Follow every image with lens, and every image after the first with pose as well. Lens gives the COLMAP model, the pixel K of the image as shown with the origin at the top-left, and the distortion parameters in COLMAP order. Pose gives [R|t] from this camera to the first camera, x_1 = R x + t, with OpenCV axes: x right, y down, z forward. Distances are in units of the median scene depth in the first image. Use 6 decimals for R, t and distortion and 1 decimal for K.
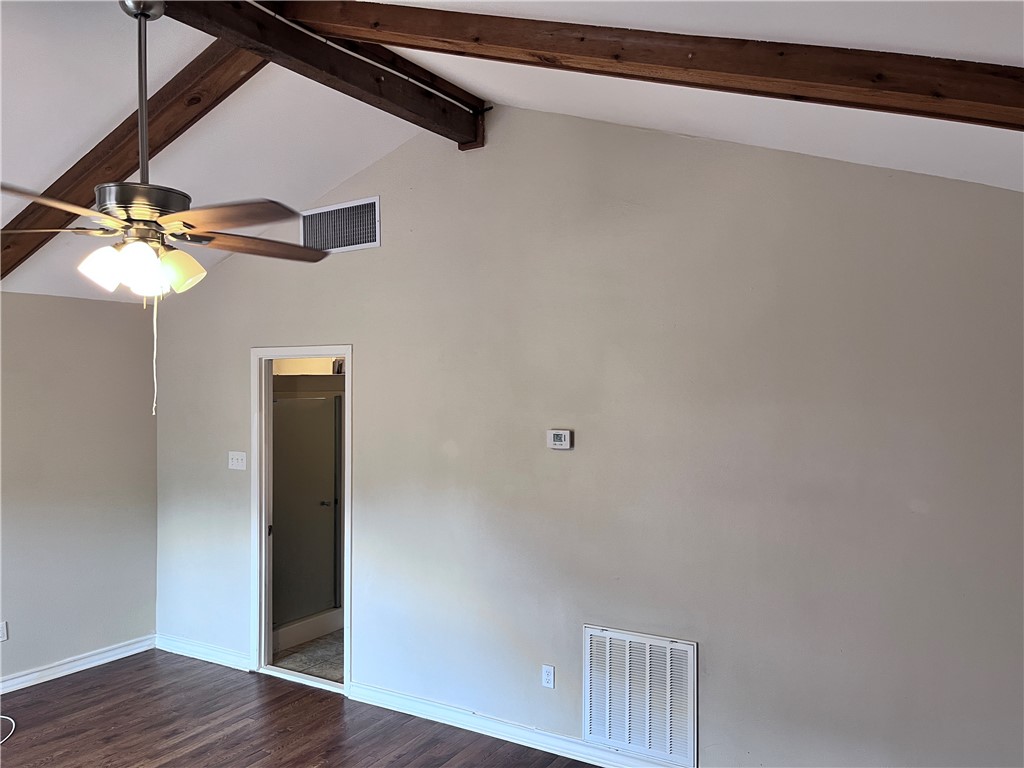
lens RADIAL K [[778.2, 0, 523.1], [0, 778.2, 386.6], [0, 0, 1]] dist [0.057274, -0.087834]
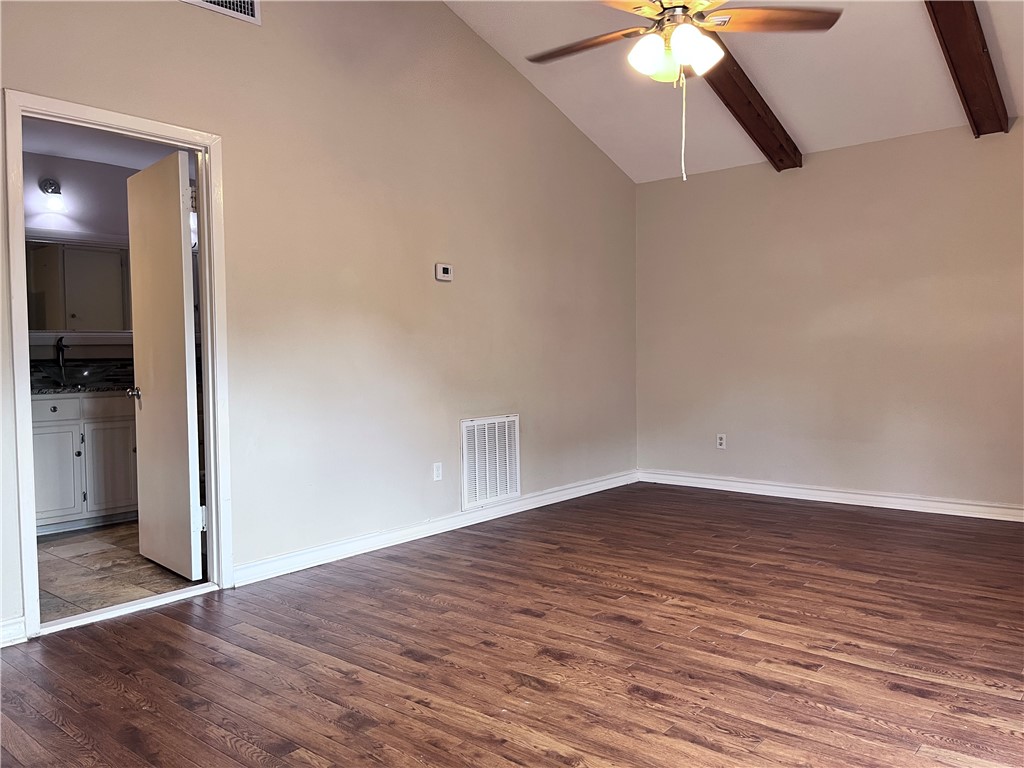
lens RADIAL K [[778.2, 0, 535.8], [0, 778.2, 368.1], [0, 0, 1]] dist [0.057274, -0.087834]
pose [[0.143921, -0.014434, 0.989484, -0.976745], [0.020035, 0.999731, 0.011670, 0.177259], [-0.989386, 0.018144, 0.144172, 0.595194]]
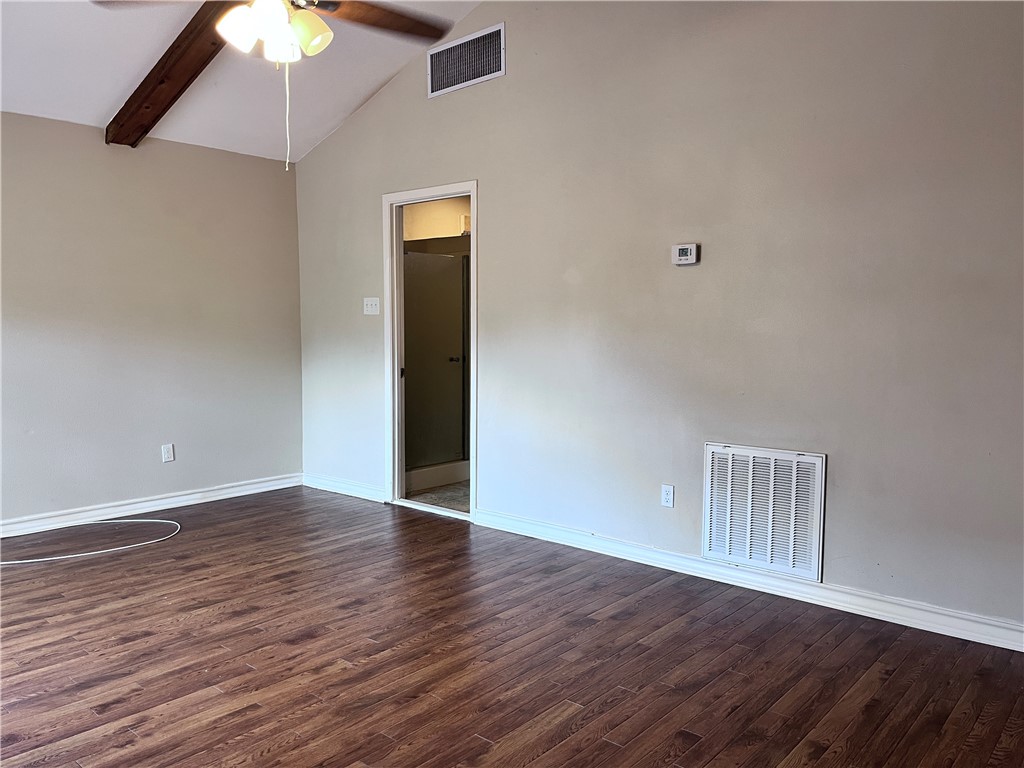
lens RADIAL K [[778.2, 0, 517.1], [0, 778.2, 390.0], [0, 0, 1]] dist [0.057274, -0.087834]
pose [[0.984656, 0.020110, -0.173347, 0.011187], [-0.006015, 0.996659, 0.081457, 0.136366], [0.174405, -0.079165, 0.981486, 0.000604]]
